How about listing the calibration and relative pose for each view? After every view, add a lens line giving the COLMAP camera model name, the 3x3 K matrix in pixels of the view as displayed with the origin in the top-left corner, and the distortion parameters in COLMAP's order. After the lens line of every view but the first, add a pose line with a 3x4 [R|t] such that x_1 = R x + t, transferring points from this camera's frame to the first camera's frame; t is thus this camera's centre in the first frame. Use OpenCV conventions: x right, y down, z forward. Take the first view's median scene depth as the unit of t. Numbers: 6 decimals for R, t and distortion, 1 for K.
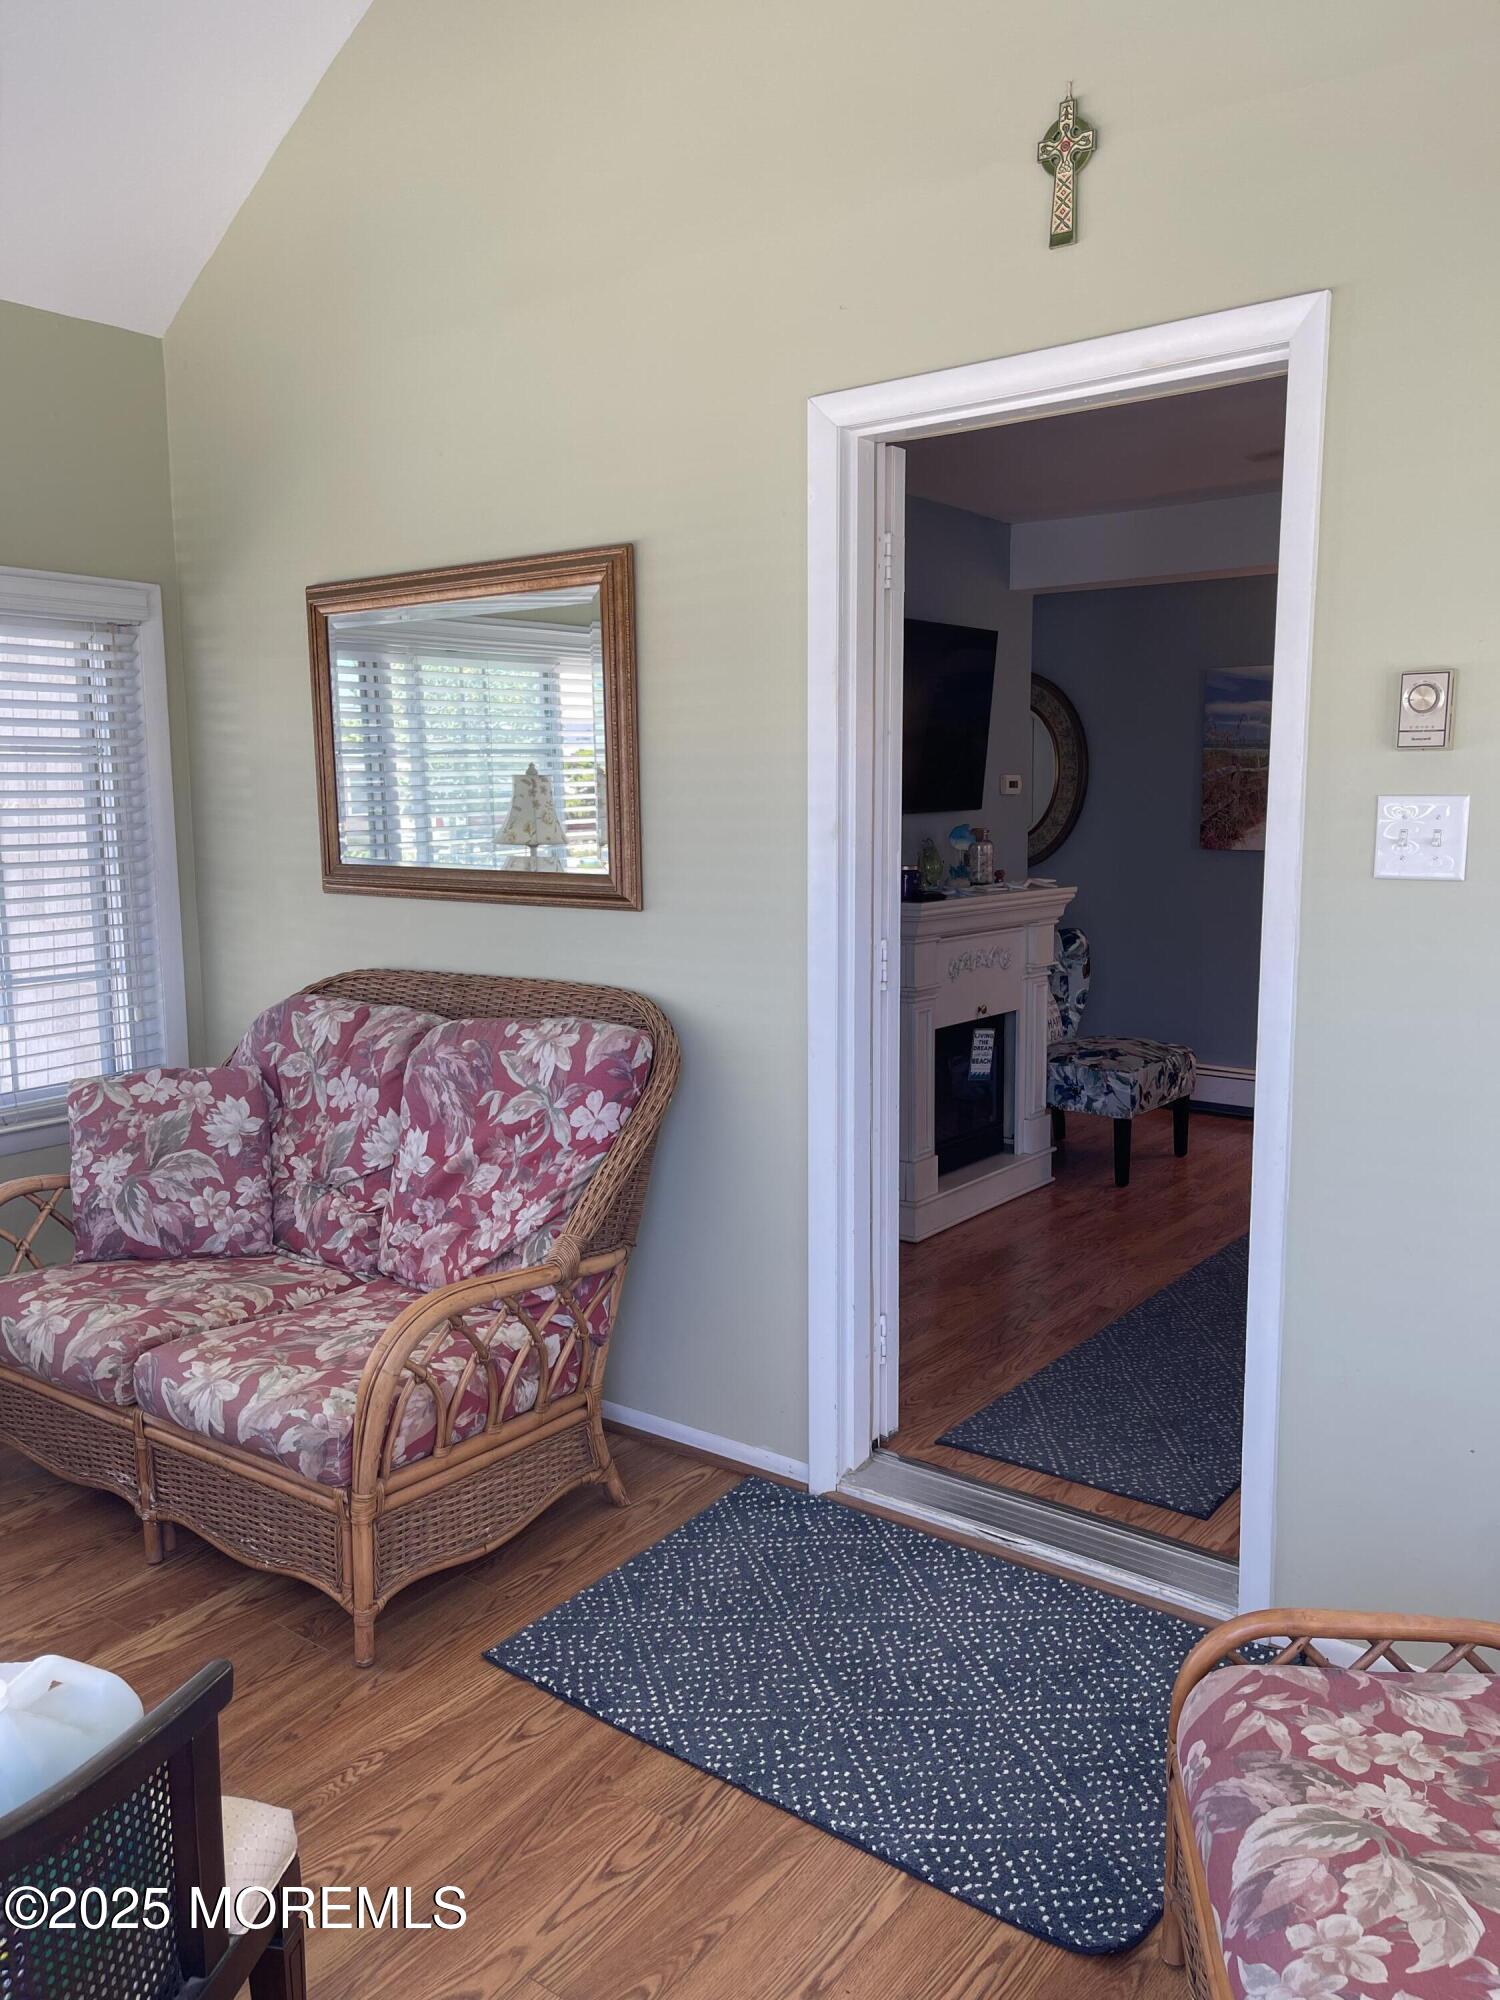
lens RADIAL K [[1534.7, 0, 750.0], [0, 1534.7, 1000.0], [0, 0, 1]] dist [0.073241, -0.086263]
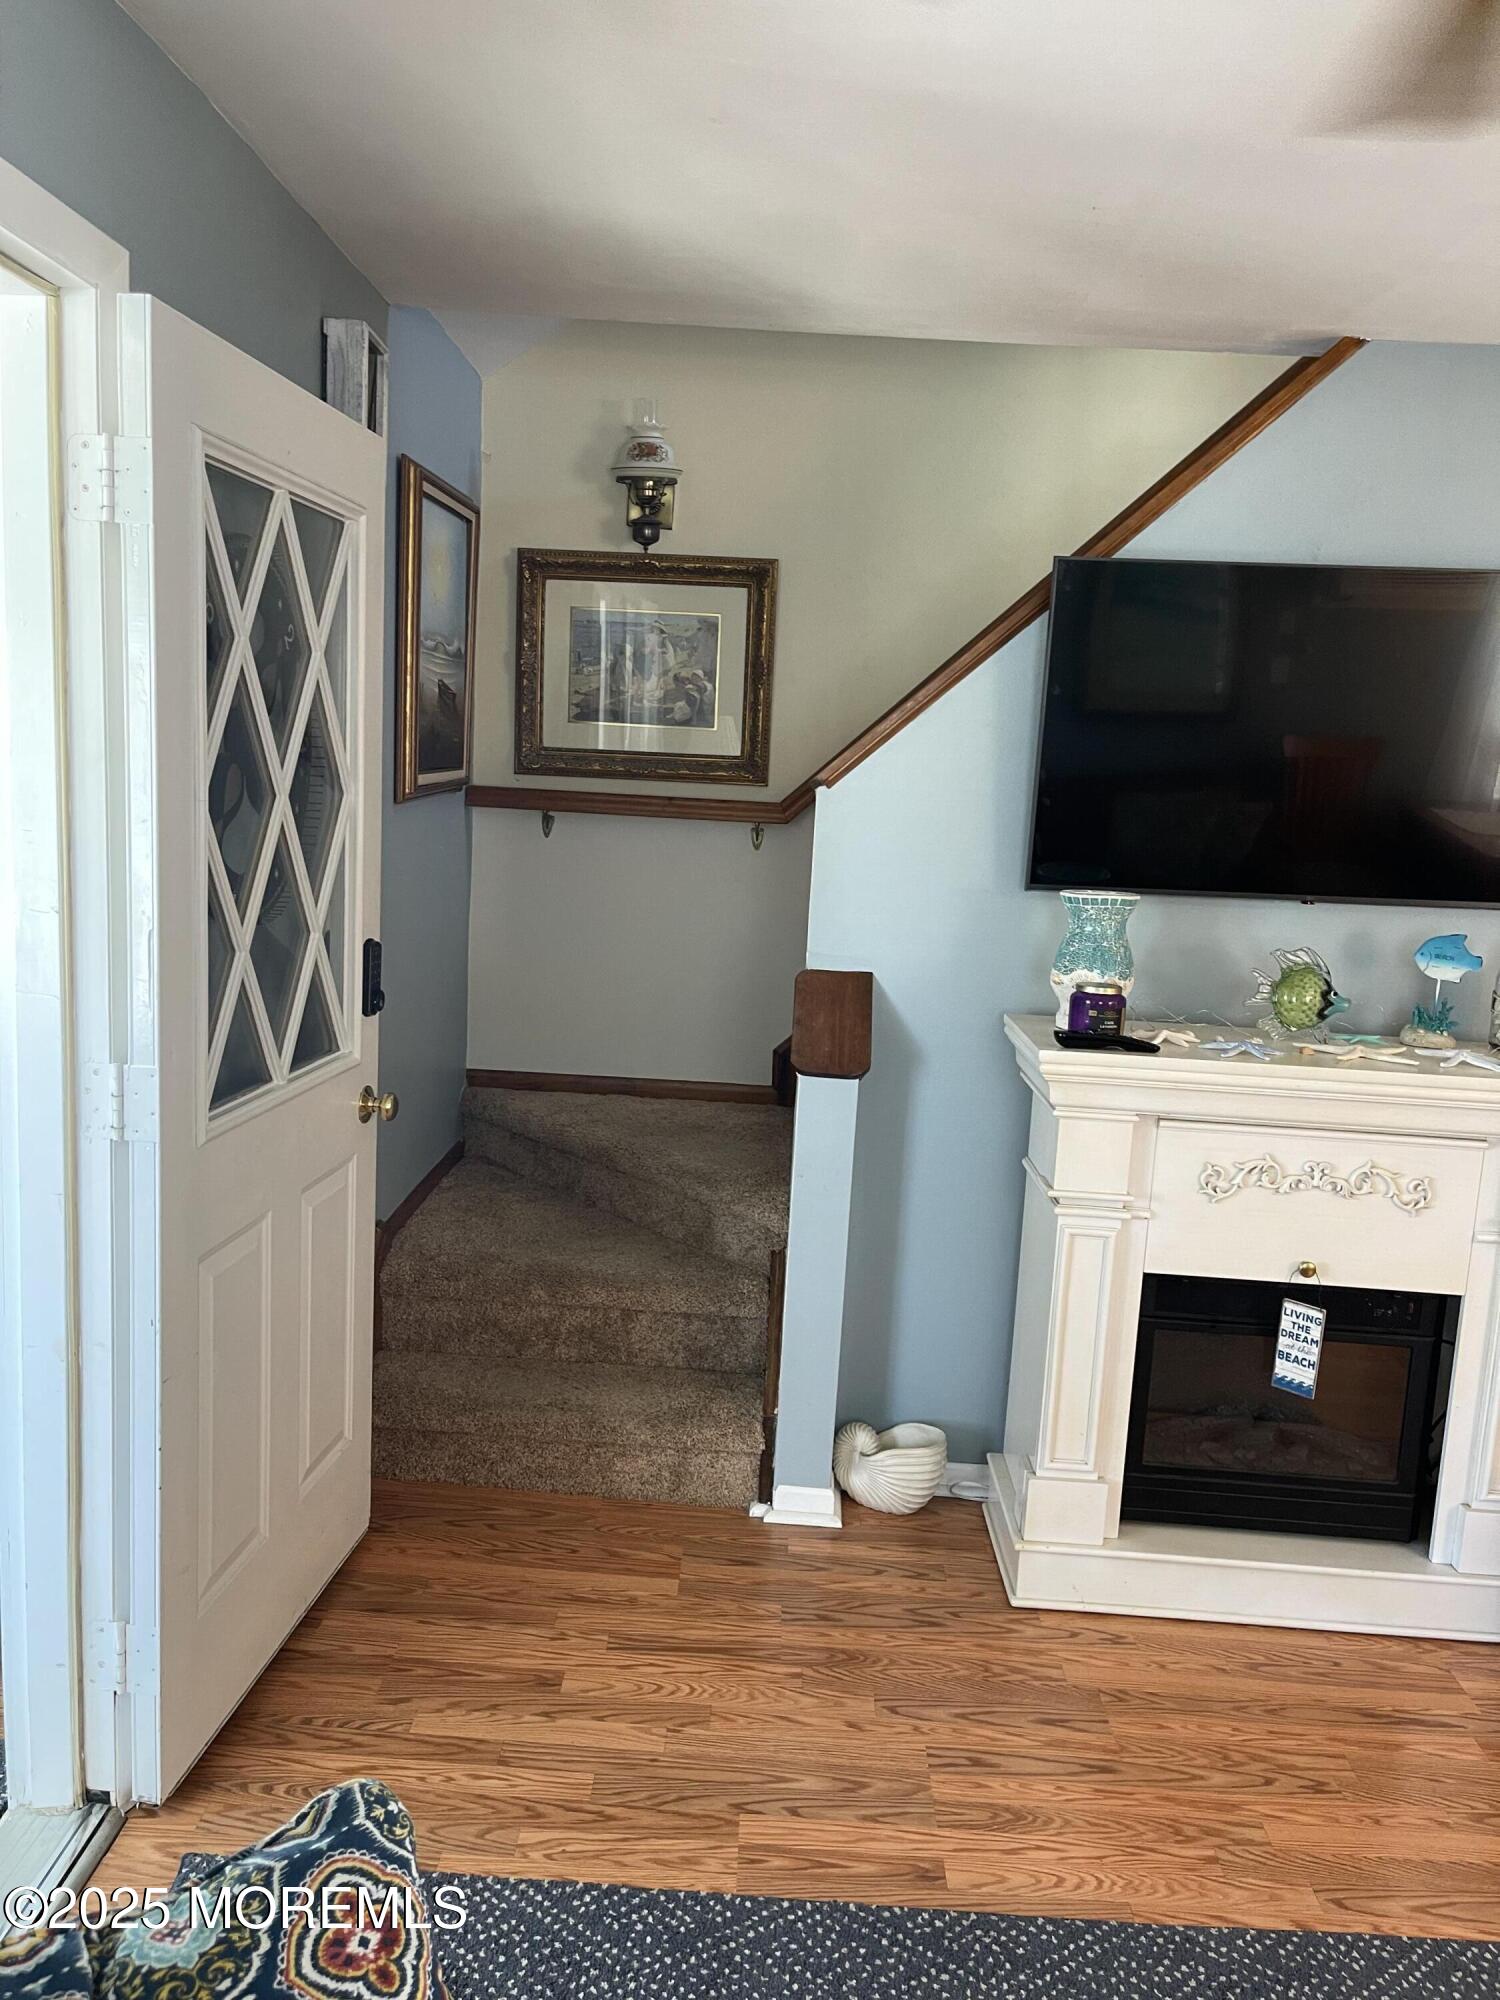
lens RADIAL K [[1534.7, 0, 750.0], [0, 1534.7, 1000.0], [0, 0, 1]] dist [0.073241, -0.086263]
pose [[0.580949, 0.172520, -0.795447, 1.072708], [-0.175754, 0.980813, 0.084362, -0.232606], [0.794738, 0.090793, 0.600123, 1.176895]]
